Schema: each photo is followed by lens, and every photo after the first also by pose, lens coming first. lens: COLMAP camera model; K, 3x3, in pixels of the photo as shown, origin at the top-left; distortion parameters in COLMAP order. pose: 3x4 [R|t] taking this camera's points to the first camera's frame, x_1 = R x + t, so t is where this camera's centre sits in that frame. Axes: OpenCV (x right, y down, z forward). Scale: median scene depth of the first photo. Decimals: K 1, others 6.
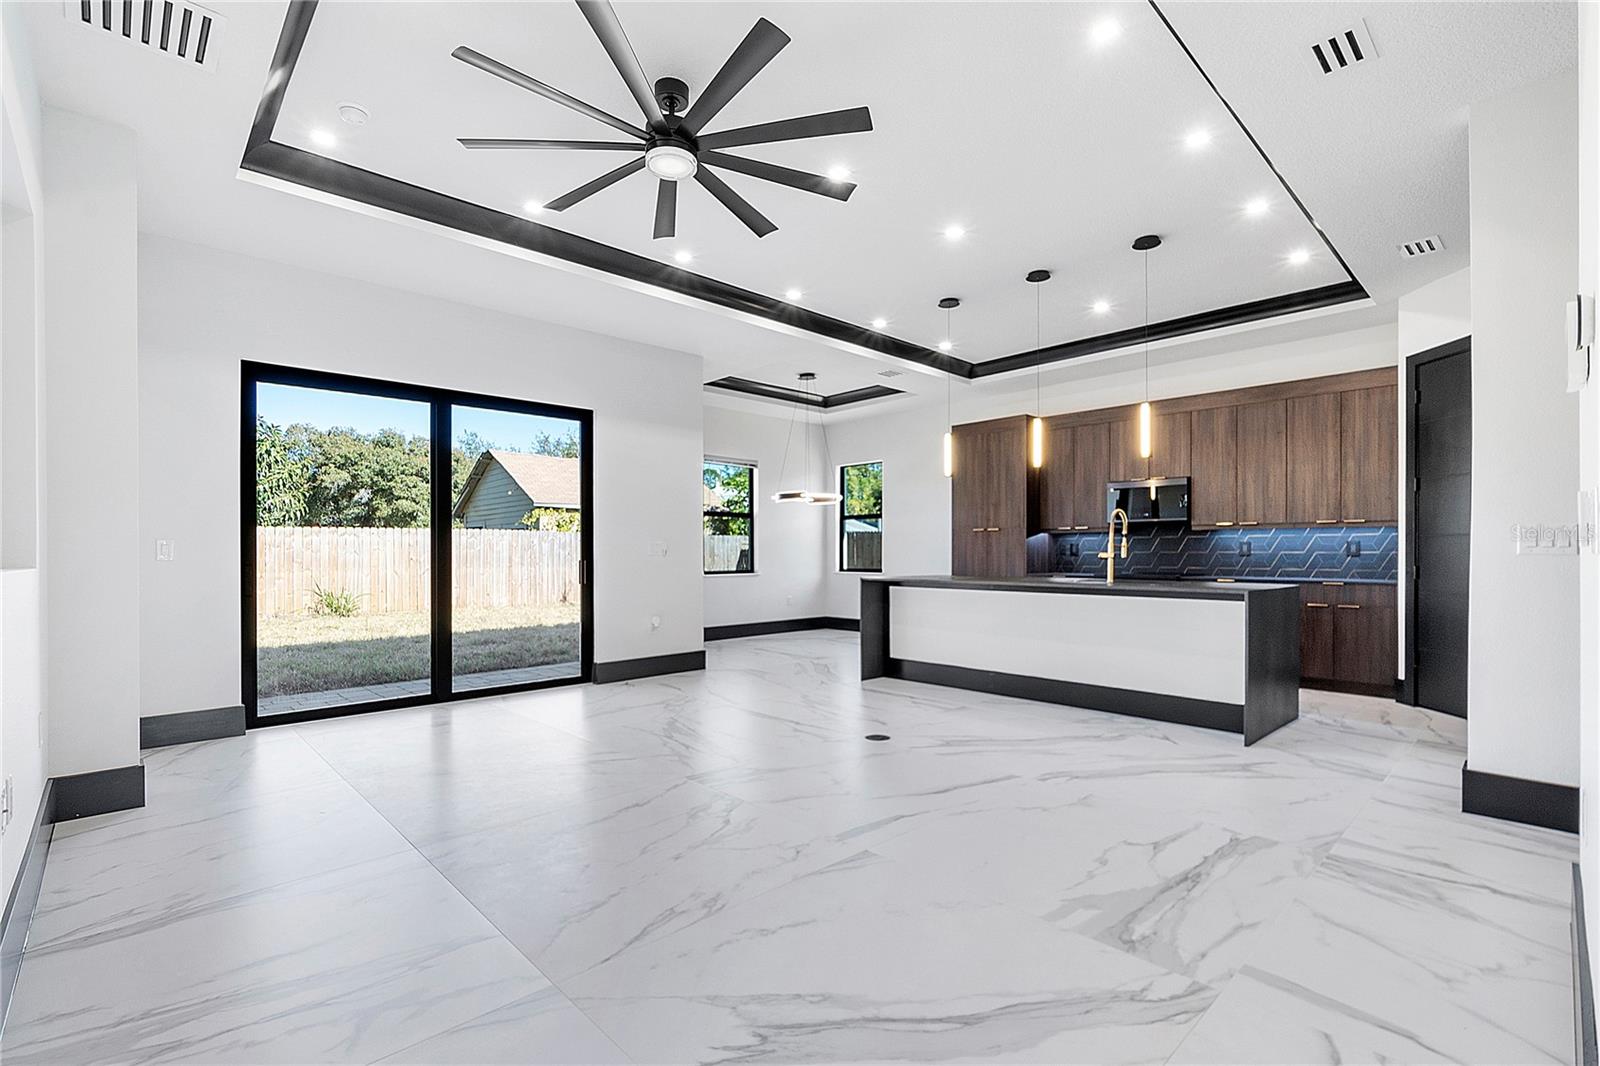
lens RADIAL K [[718.2, 0, 805.4], [0, 718.2, 567.1], [0, 0, 1]] dist [0.003442, 0.000218]
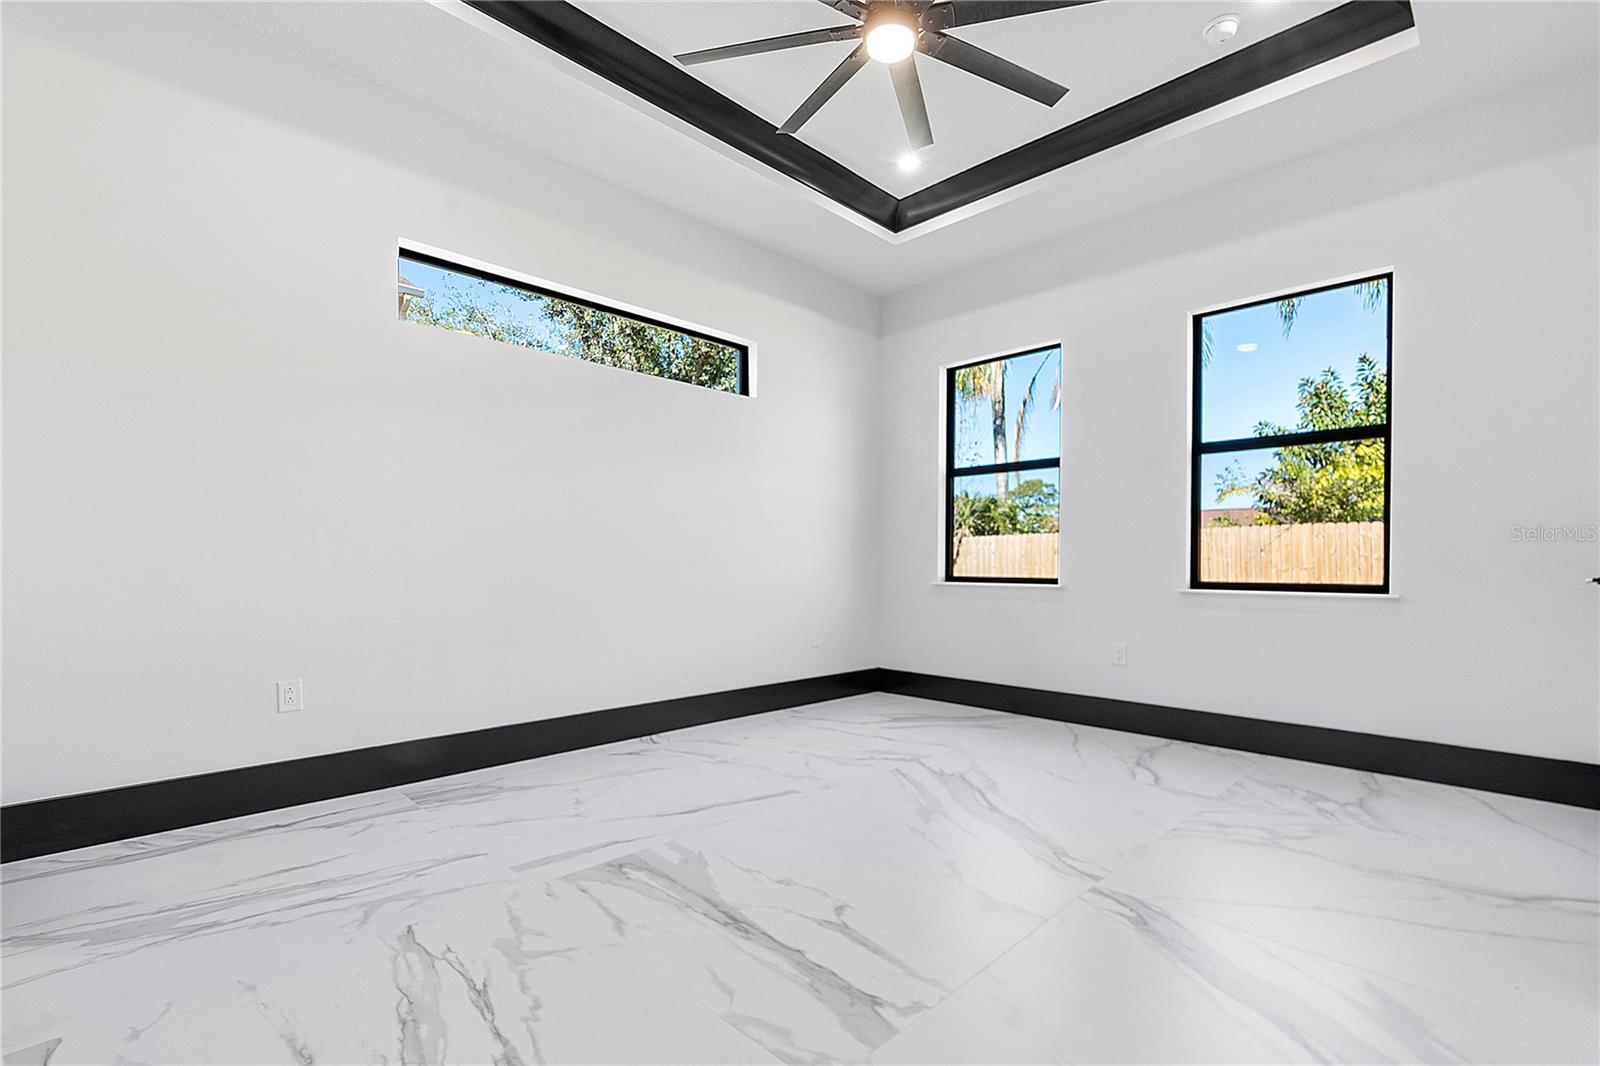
lens RADIAL K [[718.2, 0, 805.4], [0, 718.2, 567.1], [0, 0, 1]] dist [0.003442, 0.000218]
pose [[0.032626, 0.012515, -0.999389, 1.255880], [-0.021716, 0.999694, 0.011810, 0.029543], [0.999232, 0.021317, 0.032888, 0.991453]]
